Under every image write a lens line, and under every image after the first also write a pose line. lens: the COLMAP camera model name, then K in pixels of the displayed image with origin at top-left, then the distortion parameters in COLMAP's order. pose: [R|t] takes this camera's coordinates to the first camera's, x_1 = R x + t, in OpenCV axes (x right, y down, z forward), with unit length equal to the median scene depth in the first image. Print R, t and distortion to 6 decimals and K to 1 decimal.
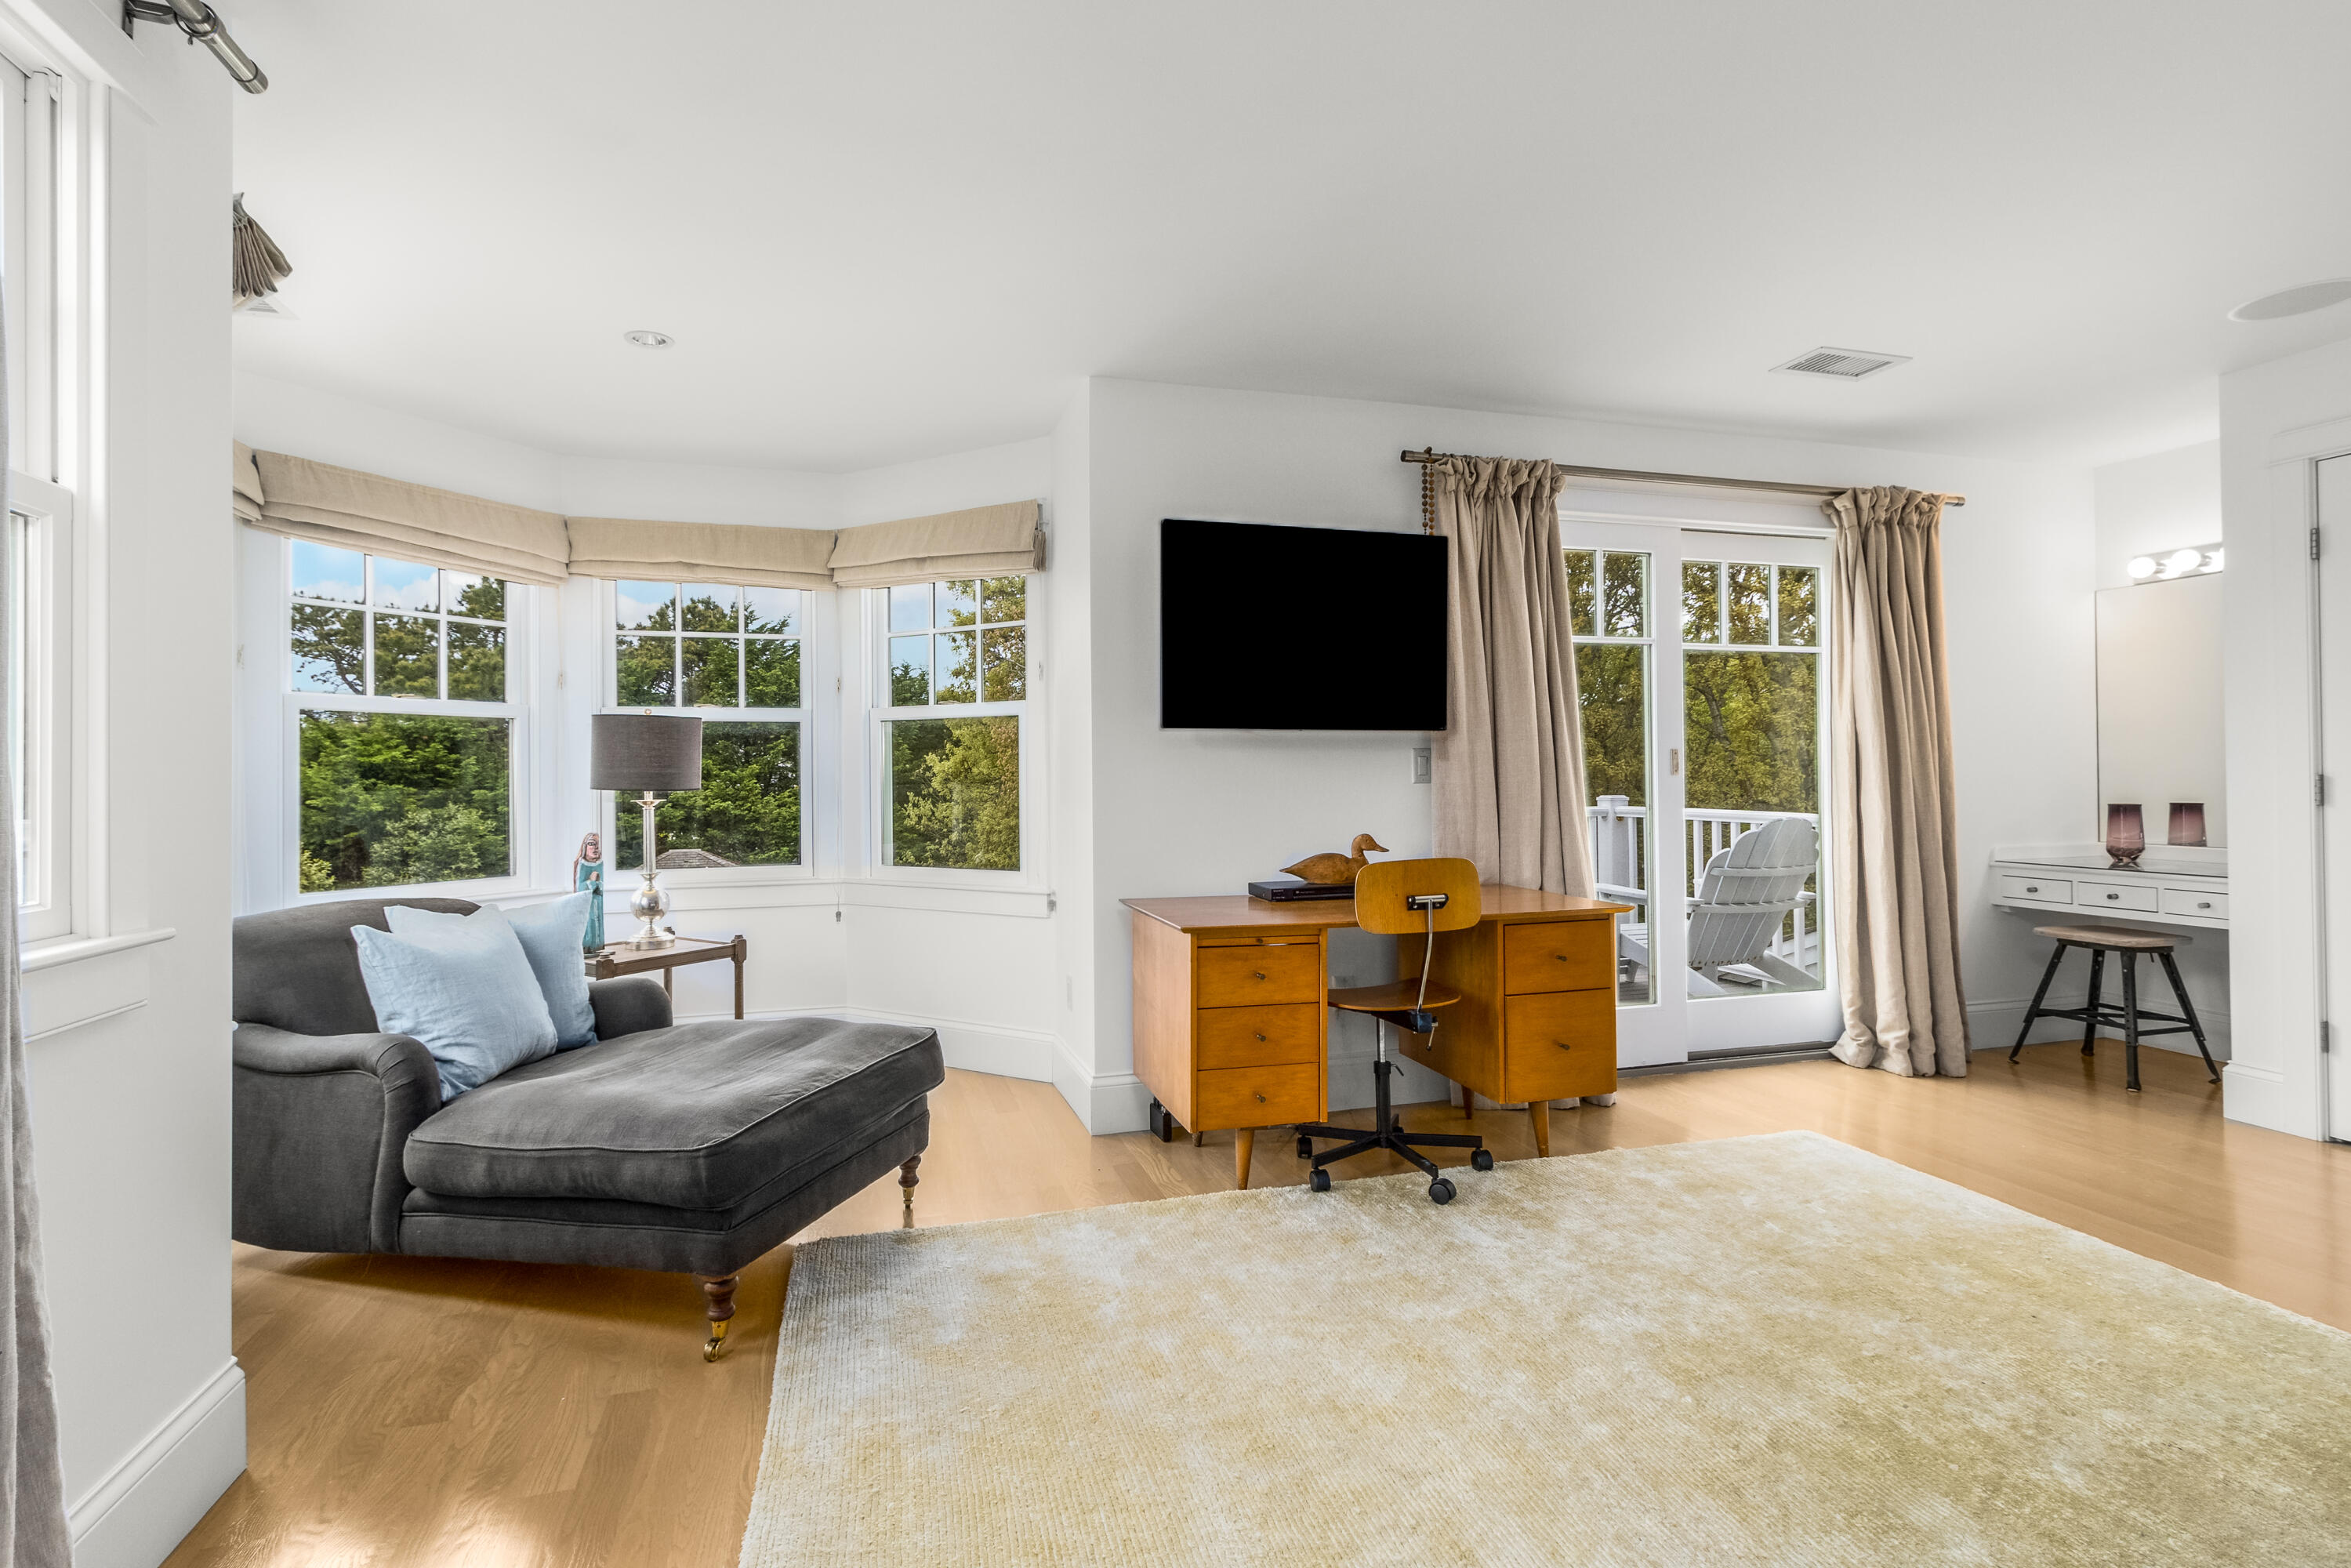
lens RADIAL K [[1102.0, 0, 1140.7], [0, 1102.0, 776.5], [0, 0, 1]] dist [0.014856, 0.000479]
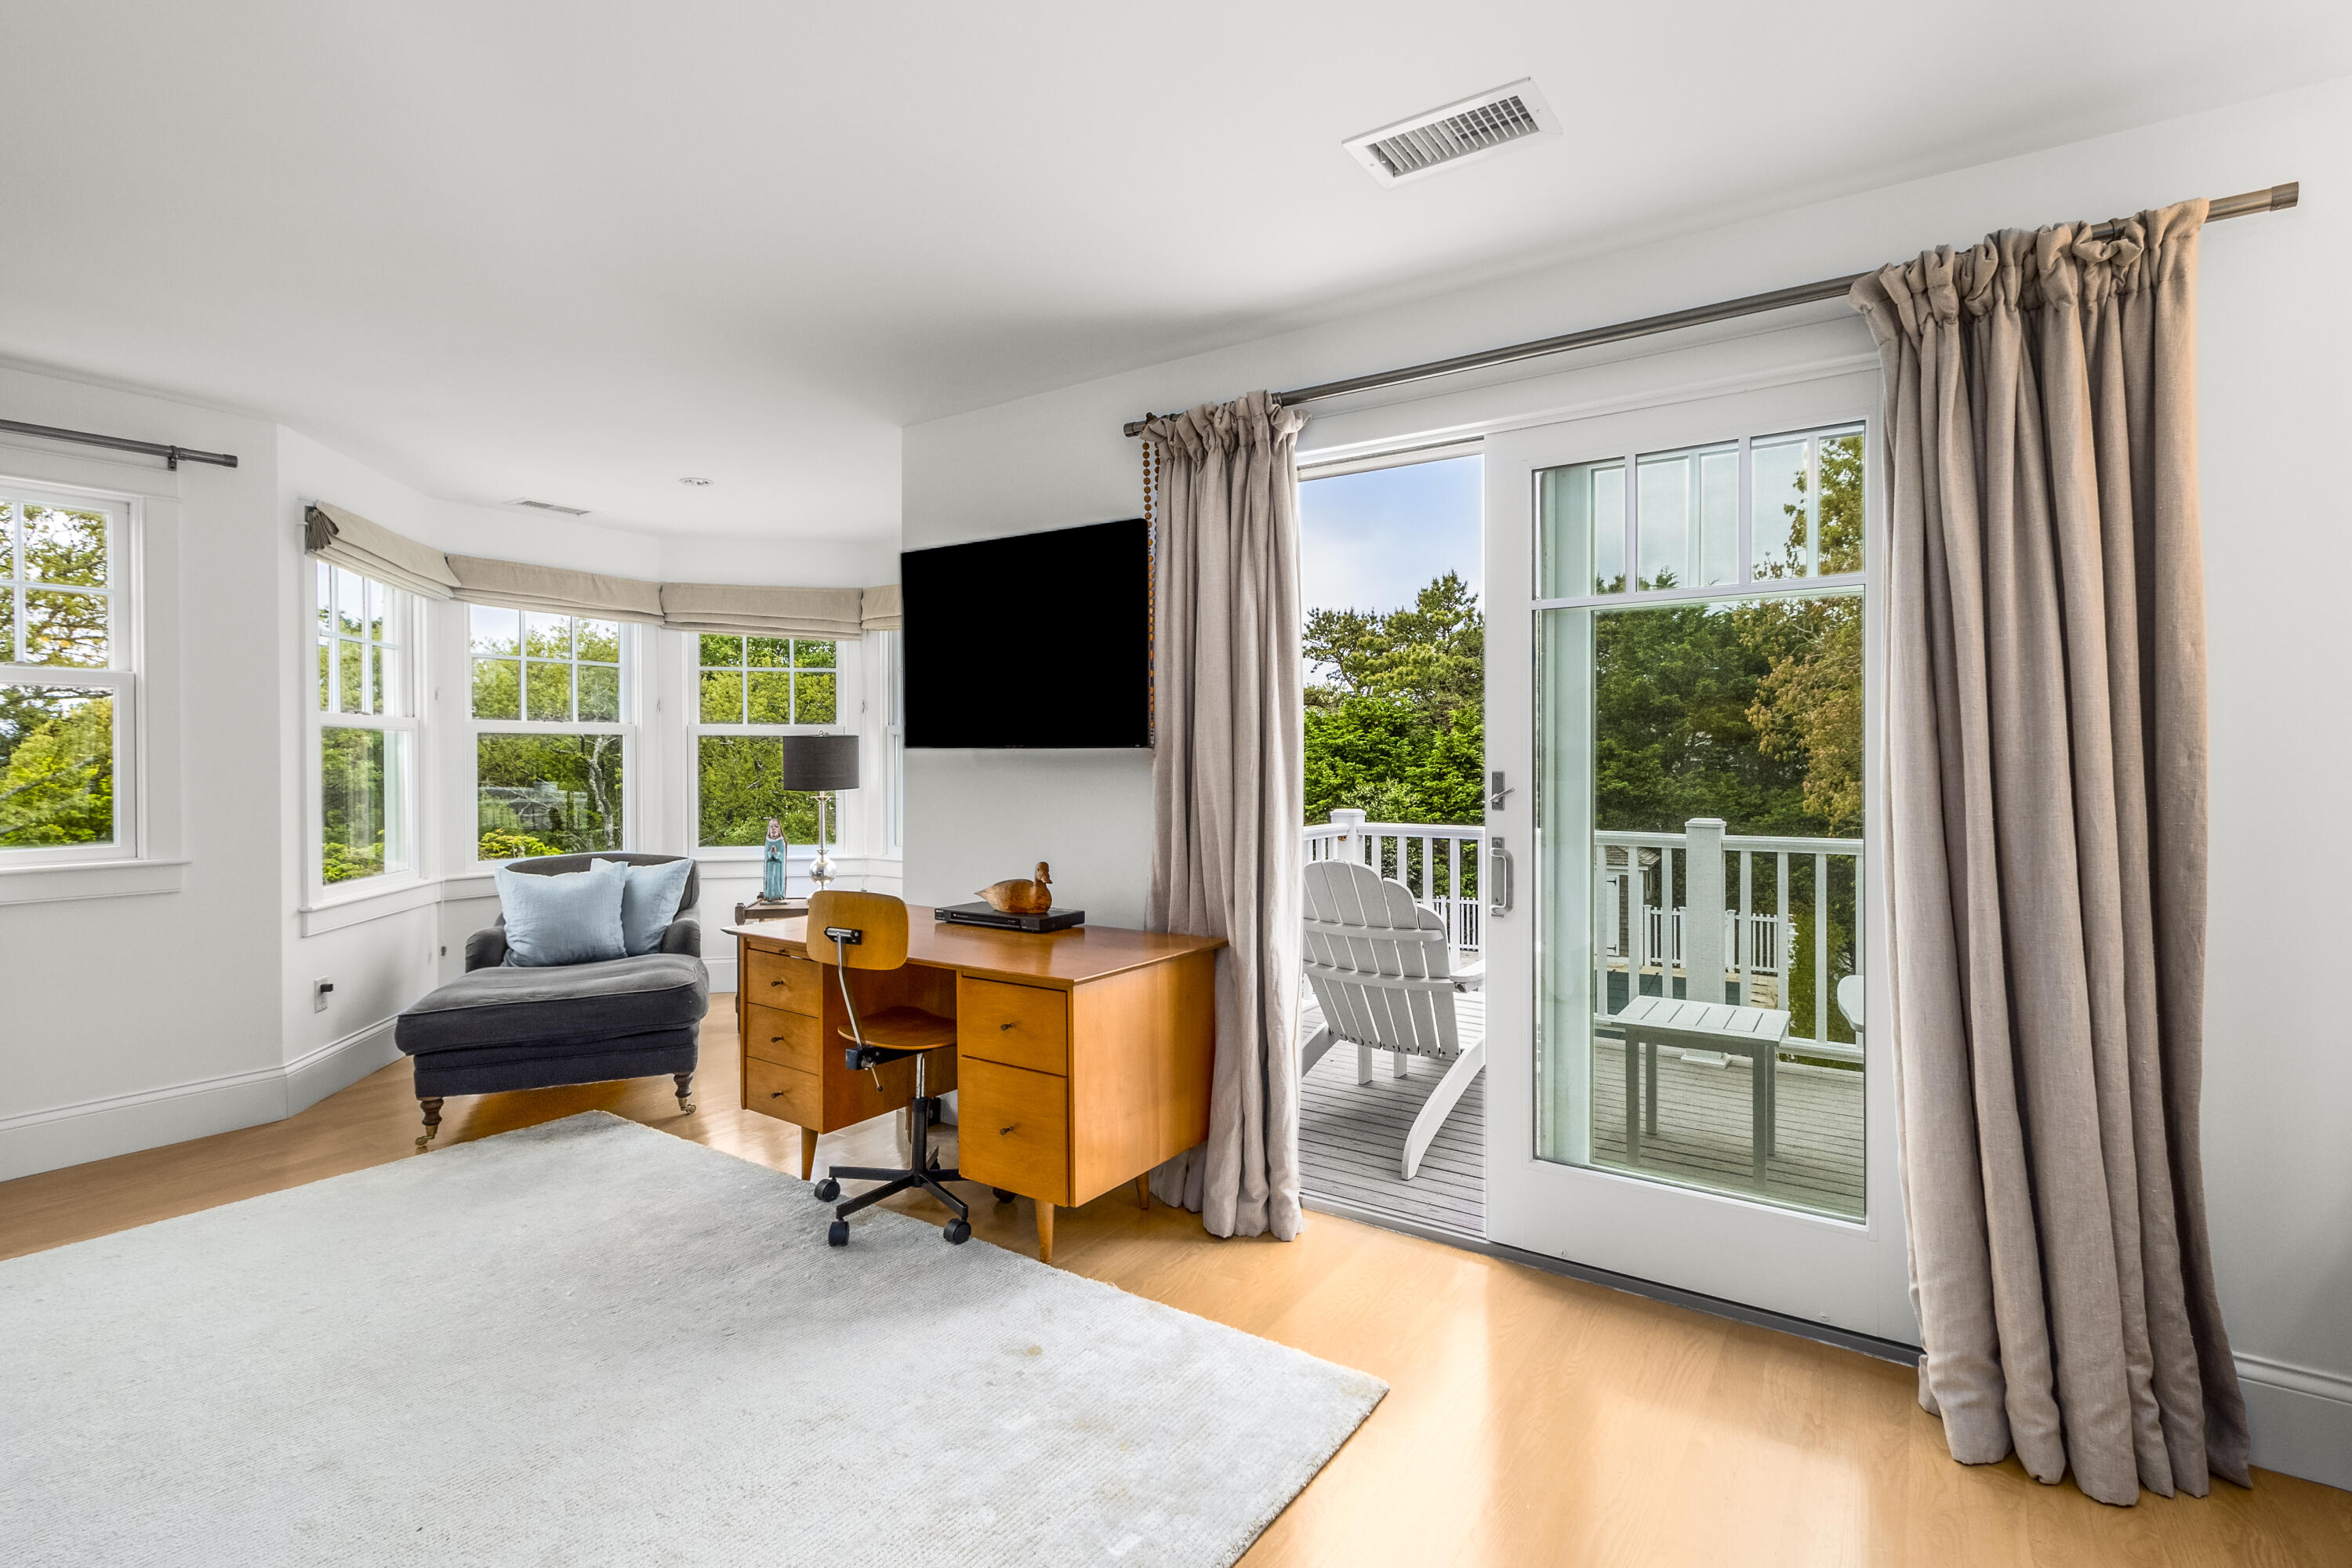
lens RADIAL K [[1102.4, 0, 1178.6], [0, 1102.4, 777.1], [0, 0, 1]] dist [0.014856, 0.000479]
pose [[0.644505, 0.022220, -0.764278, 0.923454], [-0.004472, 0.999670, 0.025293, -0.040398], [0.764587, -0.012884, 0.644391, 0.465125]]
